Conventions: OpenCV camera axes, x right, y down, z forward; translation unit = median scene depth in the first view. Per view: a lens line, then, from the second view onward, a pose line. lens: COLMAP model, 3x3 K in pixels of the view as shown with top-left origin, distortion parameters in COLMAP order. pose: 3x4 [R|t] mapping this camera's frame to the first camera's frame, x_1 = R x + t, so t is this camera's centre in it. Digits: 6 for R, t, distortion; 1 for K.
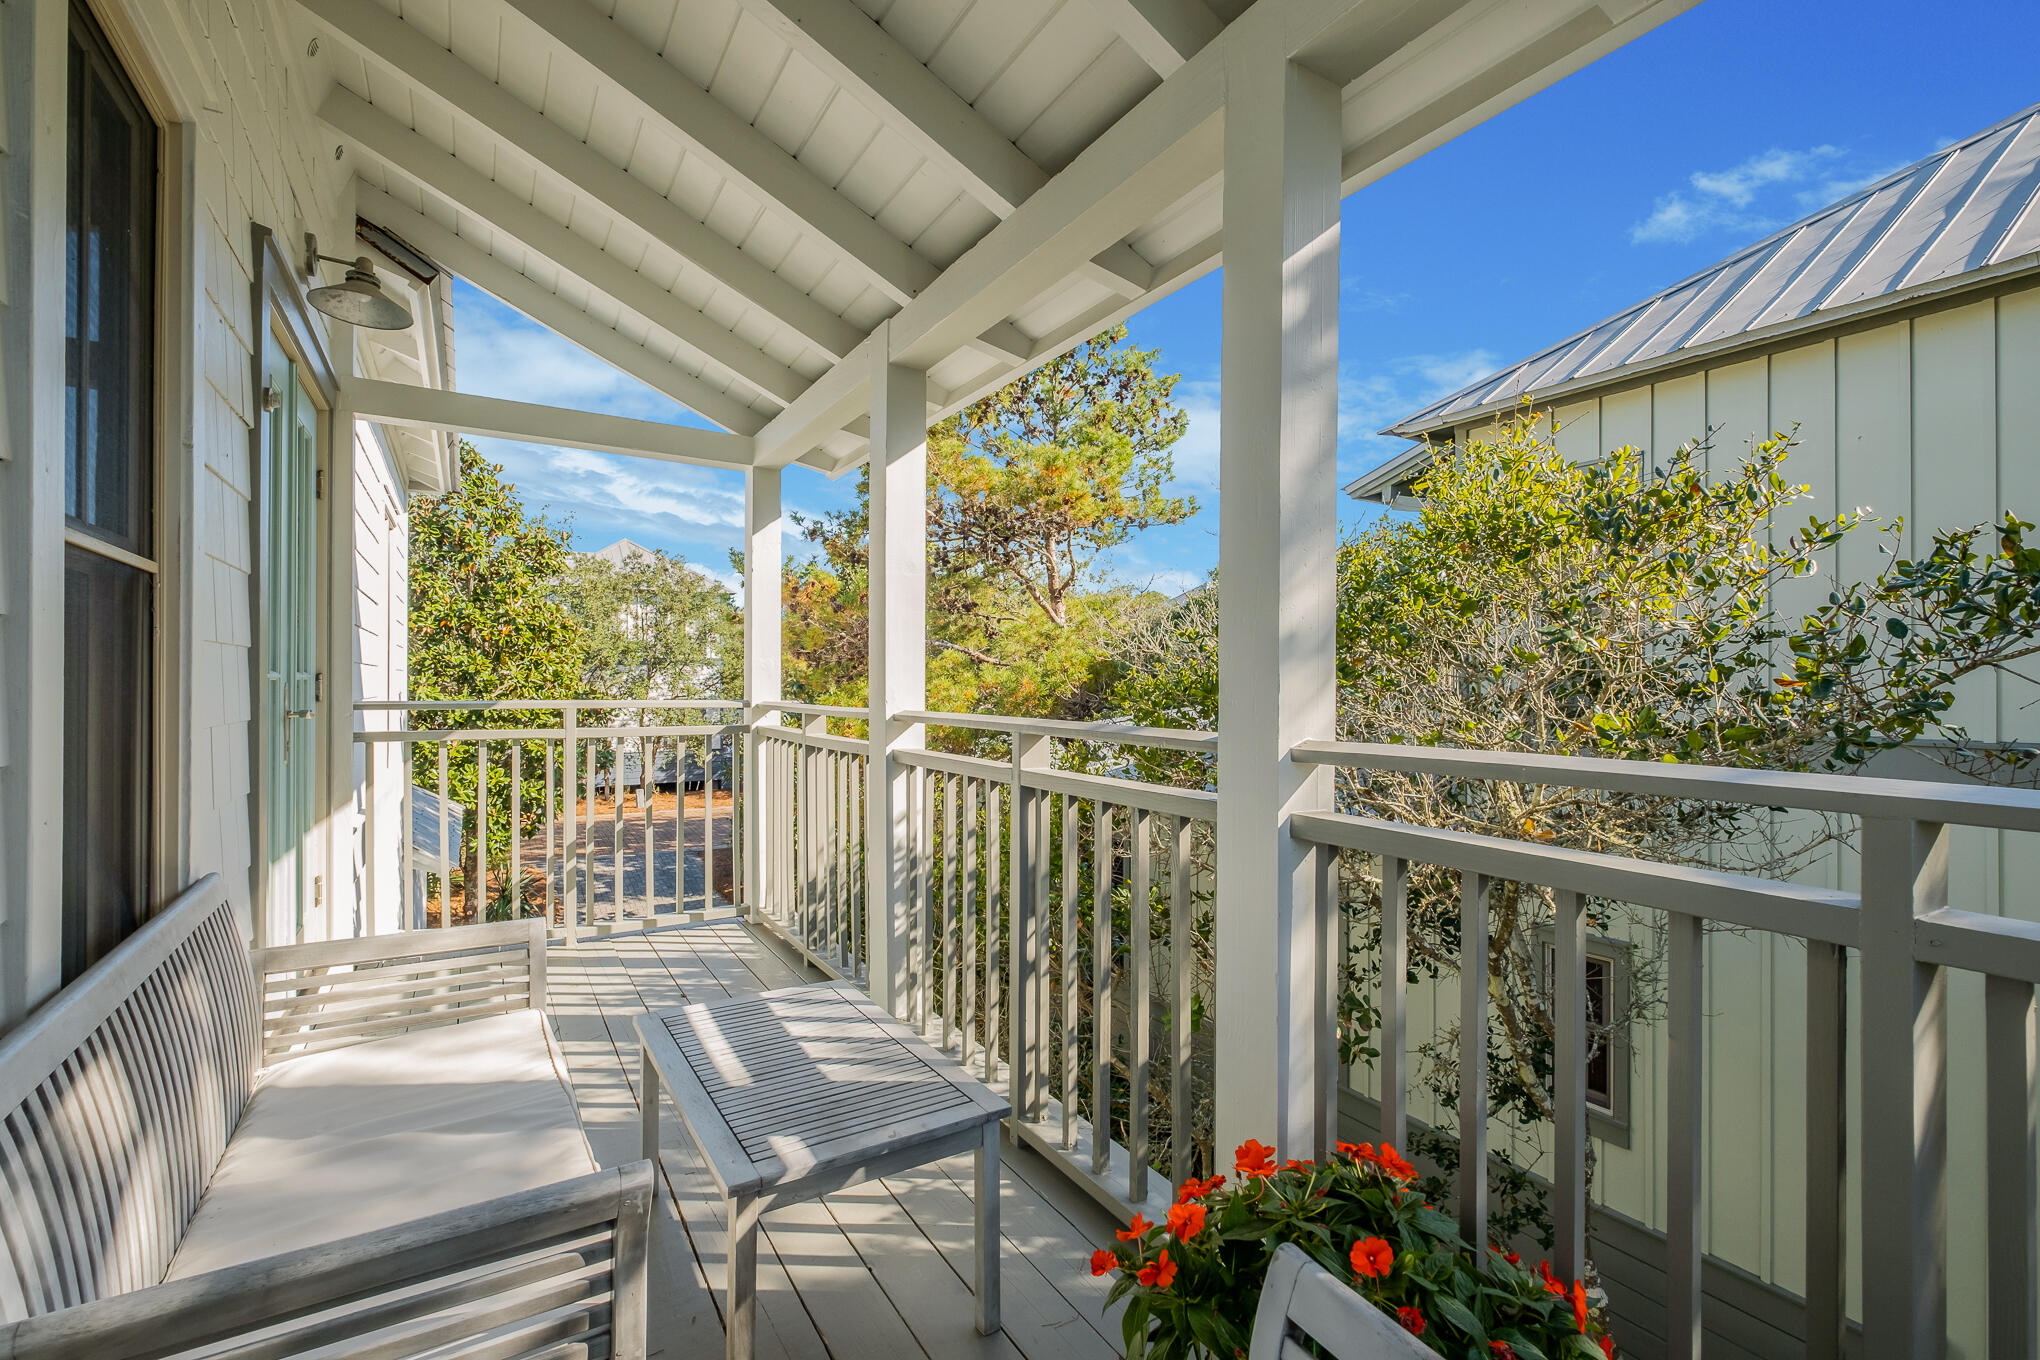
lens RADIAL K [[901.2, 0, 1020.7], [0, 901.2, 677.7], [0, 0, 1]] dist [-0.002170, -0.000960]
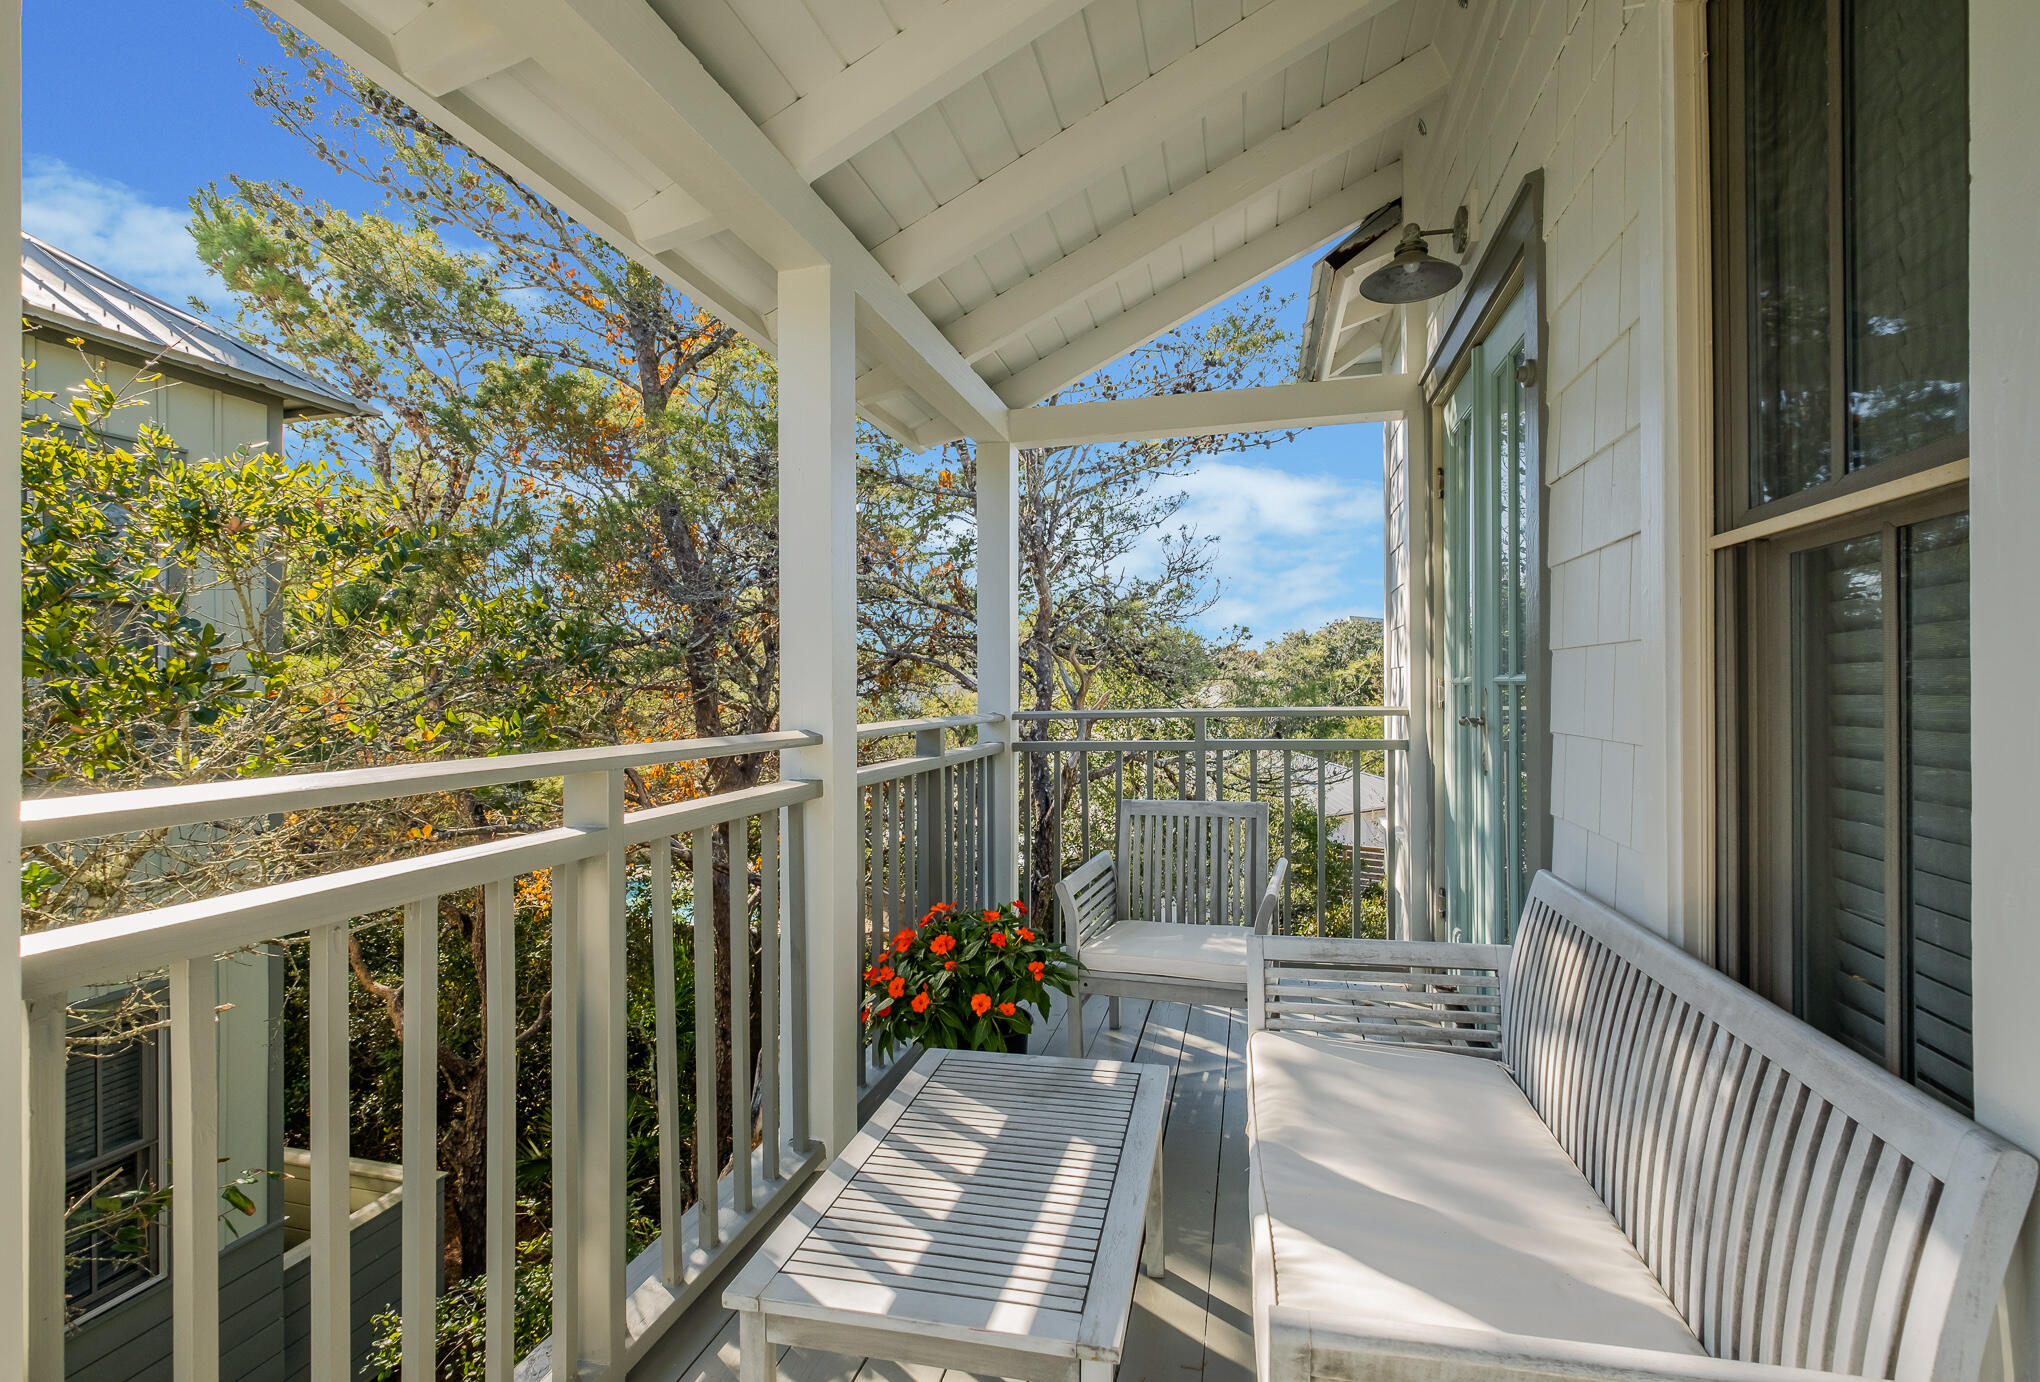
lens RADIAL K [[945.8, 0, 1023.4], [0, 945.8, 687.8], [0, 0, 1]] dist [0.000077, -0.000003]
pose [[-0.712240, 0.001621, 0.701934, -0.837019], [0.002814, 0.999996, 0.000546, 0.006746], [-0.701930, 0.002364, -0.712242, 1.547625]]
